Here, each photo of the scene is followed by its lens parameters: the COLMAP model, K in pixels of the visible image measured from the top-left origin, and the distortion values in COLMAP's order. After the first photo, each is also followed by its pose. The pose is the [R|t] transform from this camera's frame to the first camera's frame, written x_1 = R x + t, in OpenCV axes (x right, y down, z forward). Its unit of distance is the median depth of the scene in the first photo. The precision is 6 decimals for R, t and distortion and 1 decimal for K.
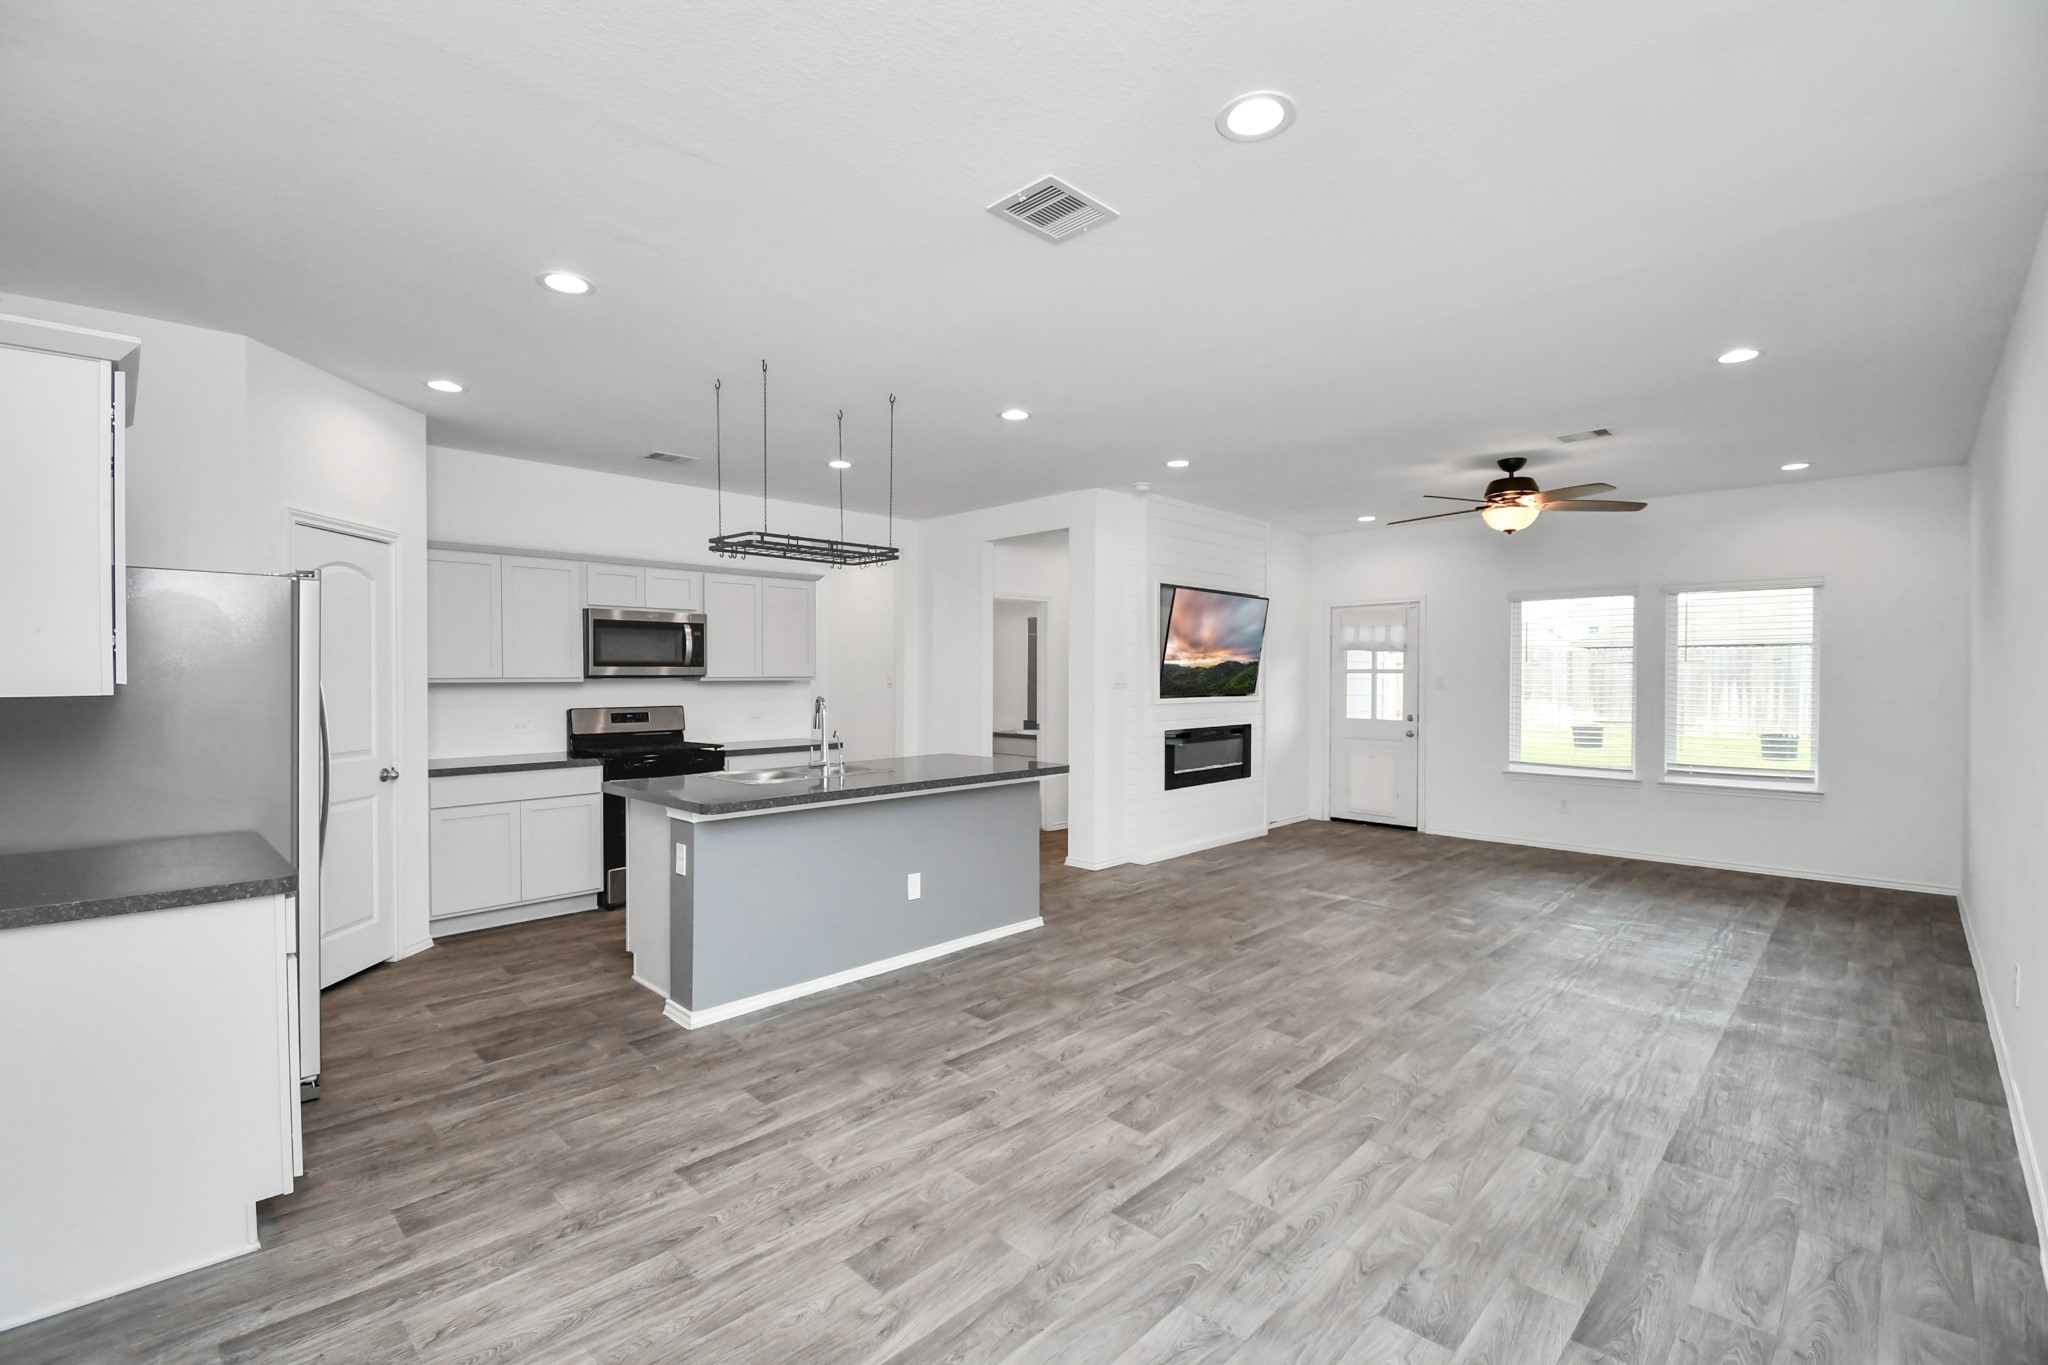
lens RADIAL K [[898.8, 0, 1012.4], [0, 898.8, 684.0], [0, 0, 1]] dist [0.018068, -0.025145]
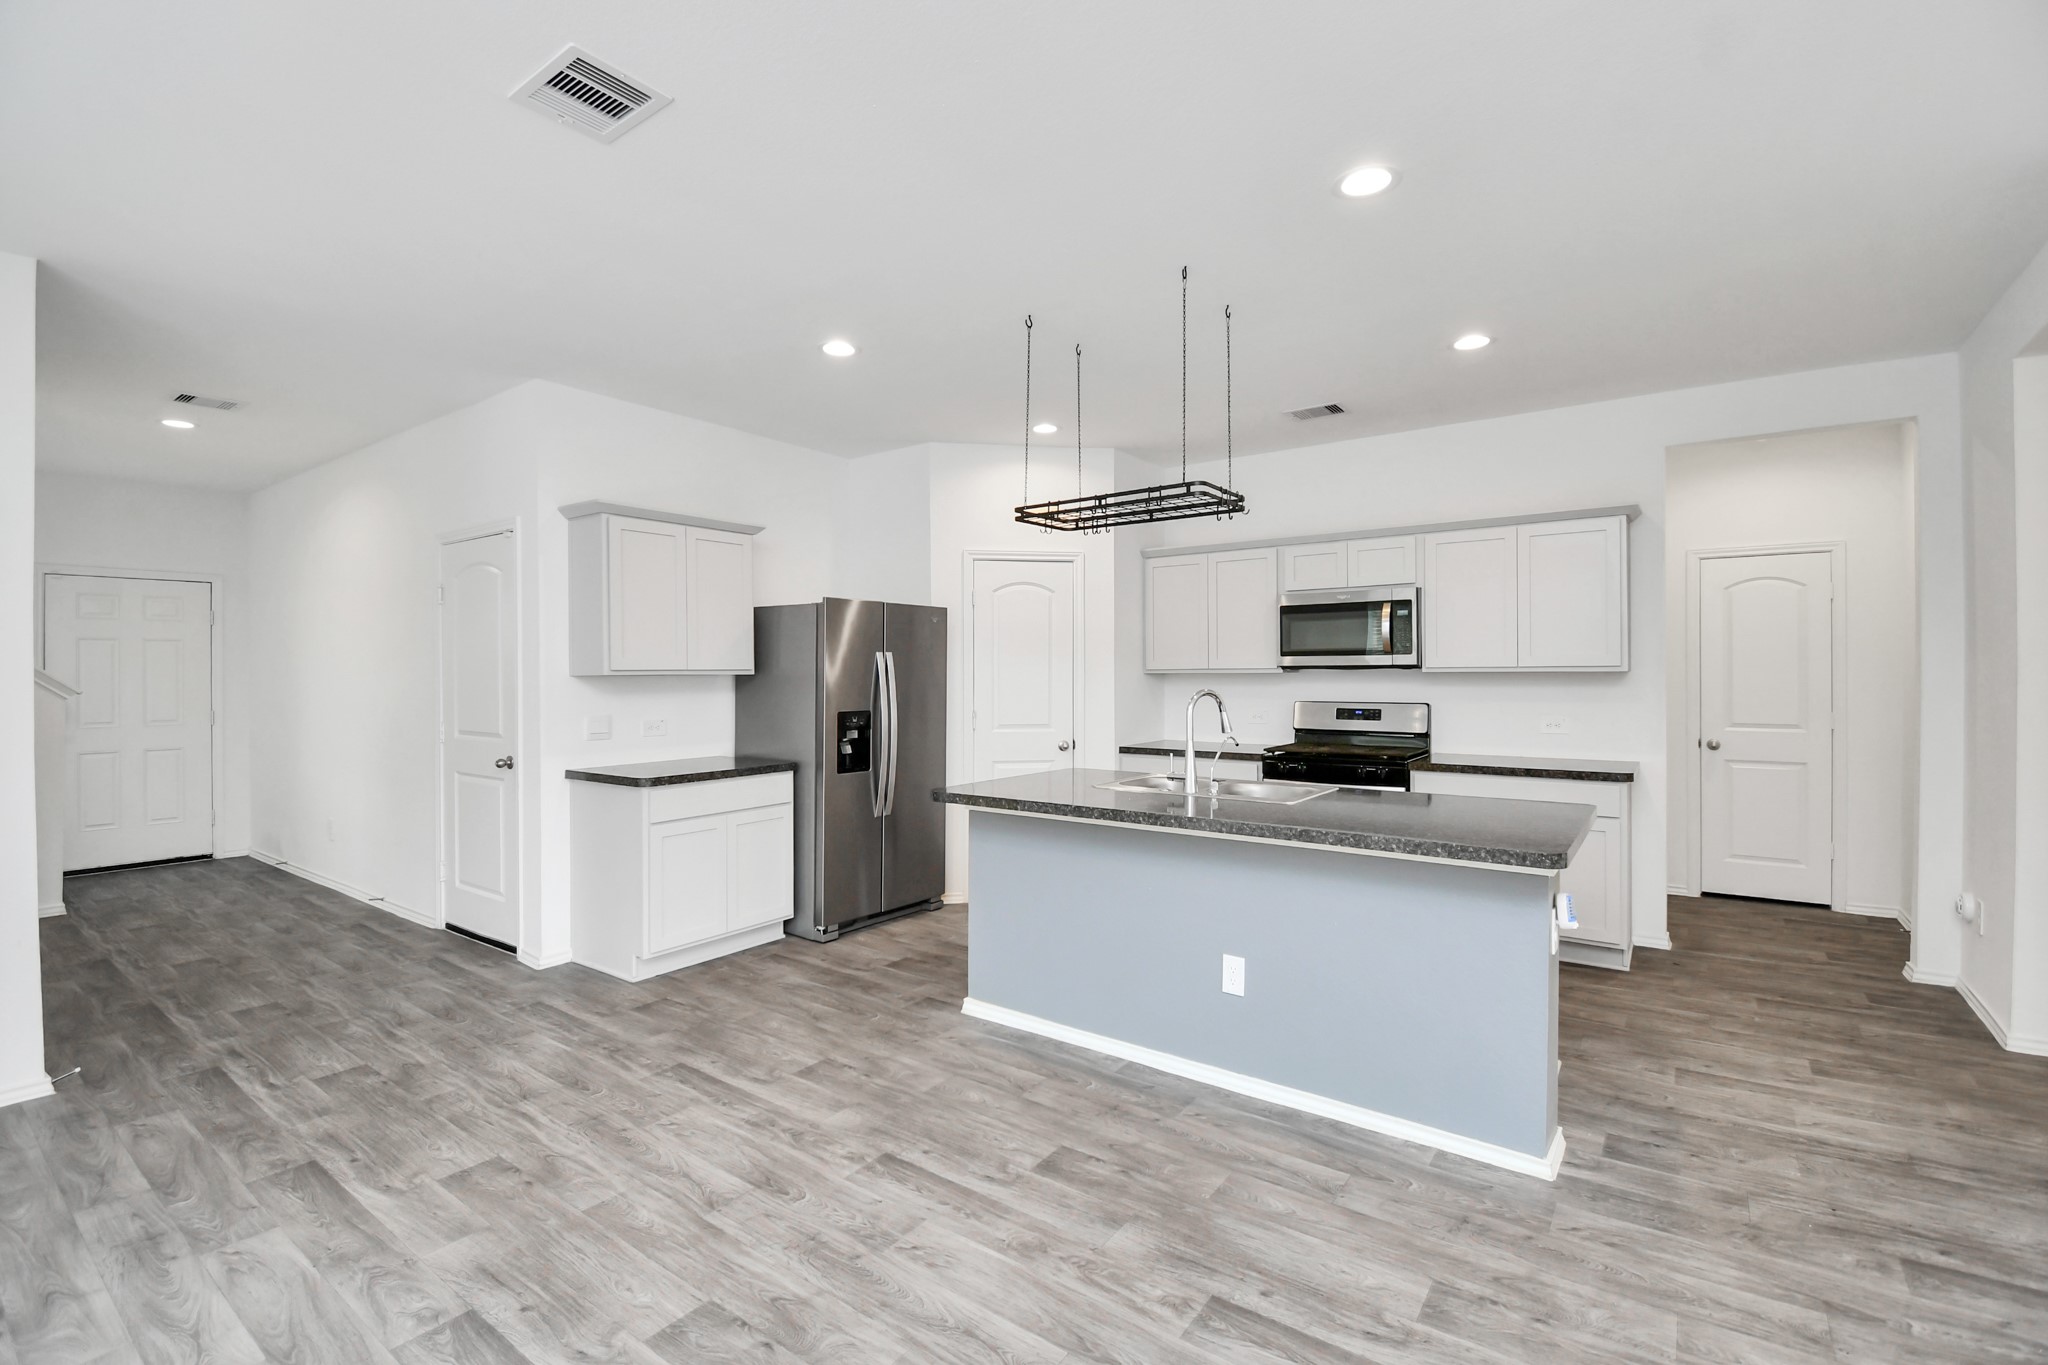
lens RADIAL K [[898.8, 0, 1012.4], [0, 898.8, 684.0], [0, 0, 1]] dist [0.018068, -0.025145]
pose [[0.145932, 0.013575, -0.989201, 0.652235], [-0.007787, 0.999891, 0.012573, -0.000742], [0.989264, 0.005869, 0.146022, 0.905059]]
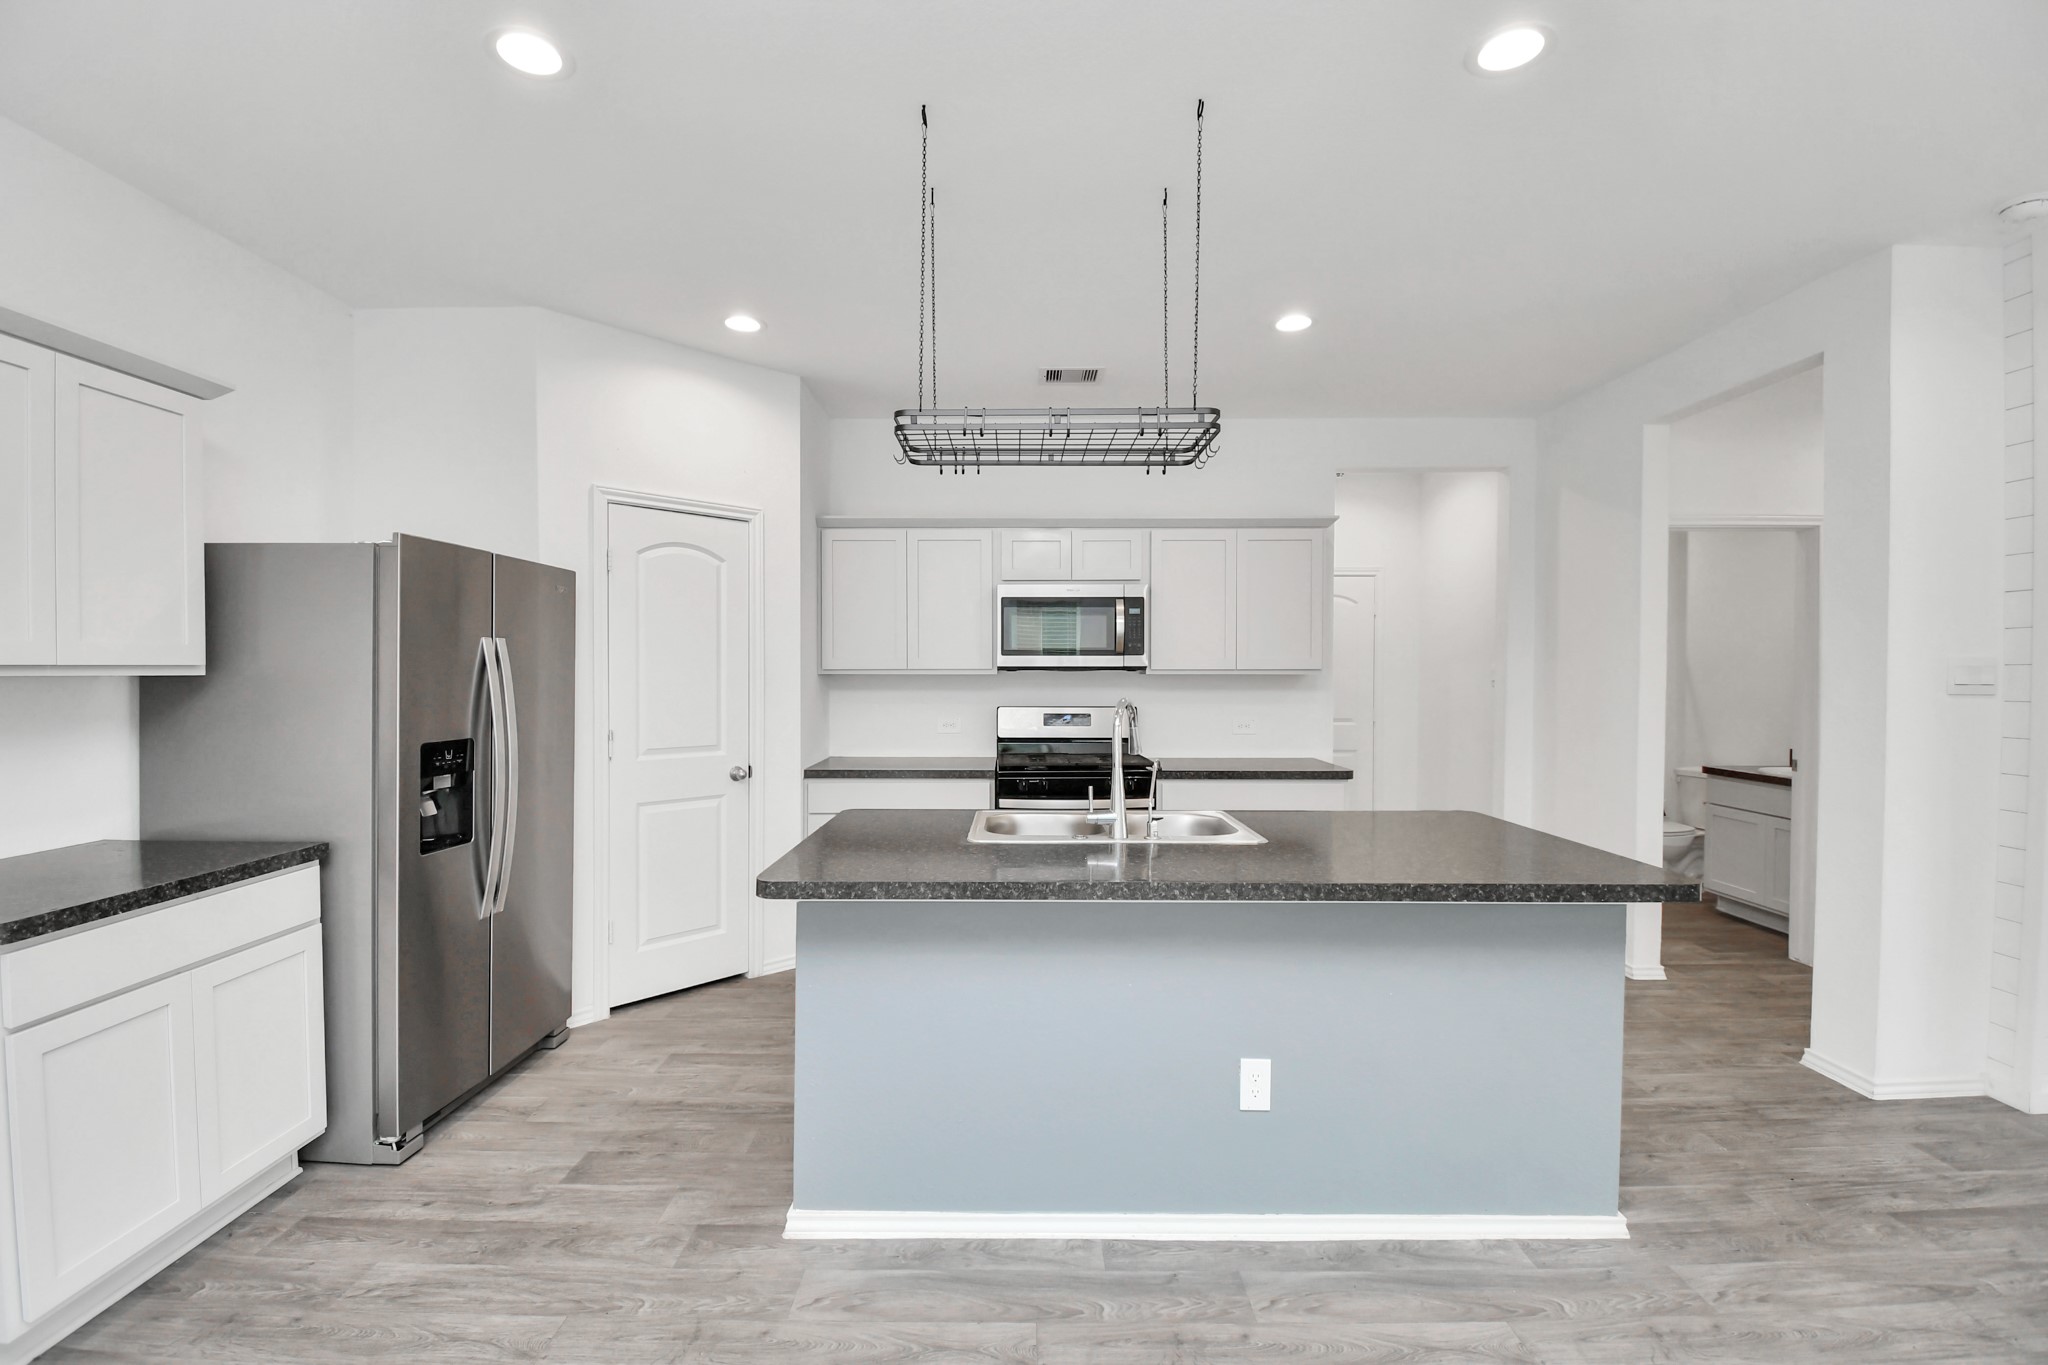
lens RADIAL K [[898.8, 0, 1012.4], [0, 898.8, 684.0], [0, 0, 1]] dist [0.018068, -0.025145]
pose [[0.701712, 0.012461, -0.712352, 0.184078], [-0.010340, 0.999920, 0.007306, 0.000284], [0.712386, 0.002239, 0.701785, 0.678419]]
